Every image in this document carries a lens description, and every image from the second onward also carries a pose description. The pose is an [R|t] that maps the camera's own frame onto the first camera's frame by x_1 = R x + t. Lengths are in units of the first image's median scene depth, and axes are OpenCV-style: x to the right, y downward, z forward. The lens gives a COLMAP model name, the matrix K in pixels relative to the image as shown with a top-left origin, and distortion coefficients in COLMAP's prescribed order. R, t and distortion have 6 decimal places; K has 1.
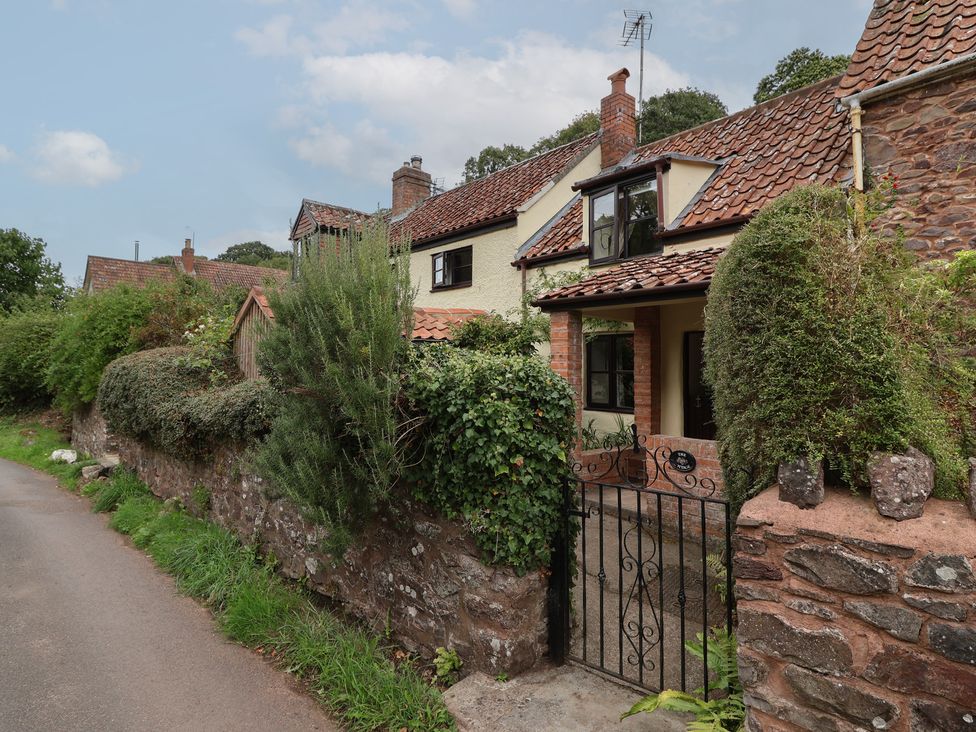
lens RADIAL K [[522.5, 0, 491.5], [0, 522.5, 351.3], [0, 0, 1]] dist [0.000613, -0.012515]
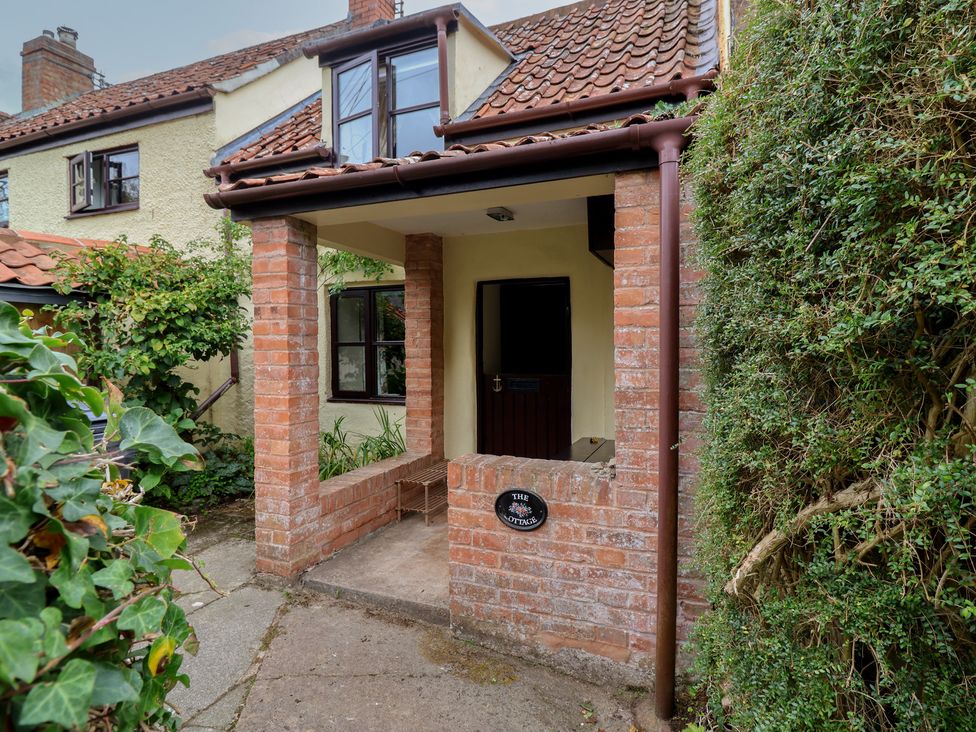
lens RADIAL K [[522.5, 0, 491.5], [0, 522.5, 351.3], [0, 0, 1]] dist [0.000613, -0.012515]
pose [[0.892048, -0.020300, 0.451484, 0.068846], [0.000918, 0.999070, 0.043107, 0.021129], [-0.451939, -0.038039, 0.891238, 0.341774]]
